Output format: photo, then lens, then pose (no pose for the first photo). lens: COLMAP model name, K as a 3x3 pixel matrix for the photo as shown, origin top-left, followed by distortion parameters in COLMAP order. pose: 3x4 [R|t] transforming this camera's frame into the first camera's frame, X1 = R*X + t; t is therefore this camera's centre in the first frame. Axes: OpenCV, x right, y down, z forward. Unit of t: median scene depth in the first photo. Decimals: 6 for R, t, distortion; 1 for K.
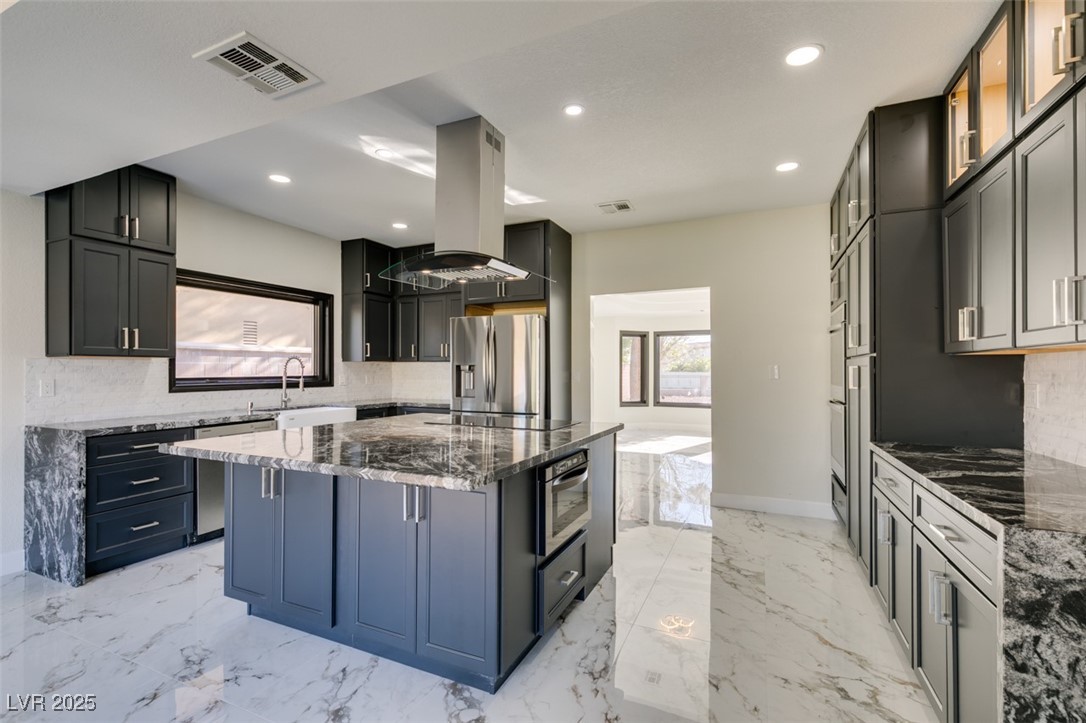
lens RADIAL K [[483.7, 0, 540.9], [0, 483.7, 366.5], [0, 0, 1]] dist [-0.000688, -0.000065]
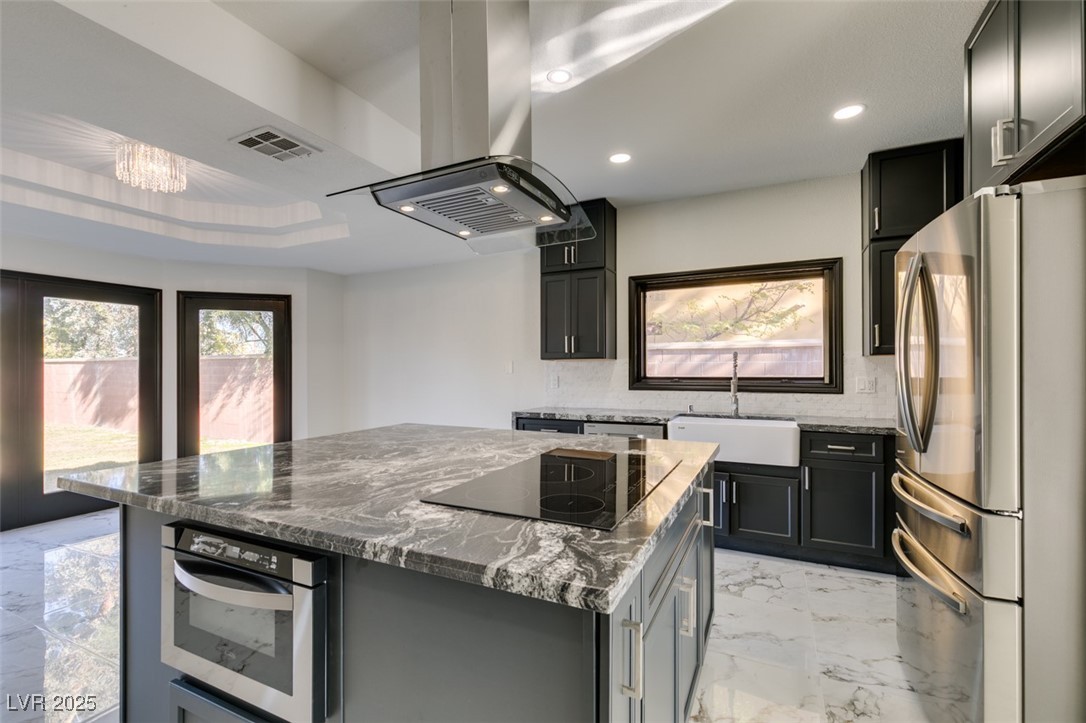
lens RADIAL K [[483.7, 0, 539.1], [0, 483.7, 366.5], [0, 0, 1]] dist [-0.000688, -0.000065]
pose [[-0.030845, -0.005505, -0.999509, 0.368146], [0.007812, 0.999953, -0.005748, 0.005507], [0.999494, -0.007985, -0.030801, 0.870991]]
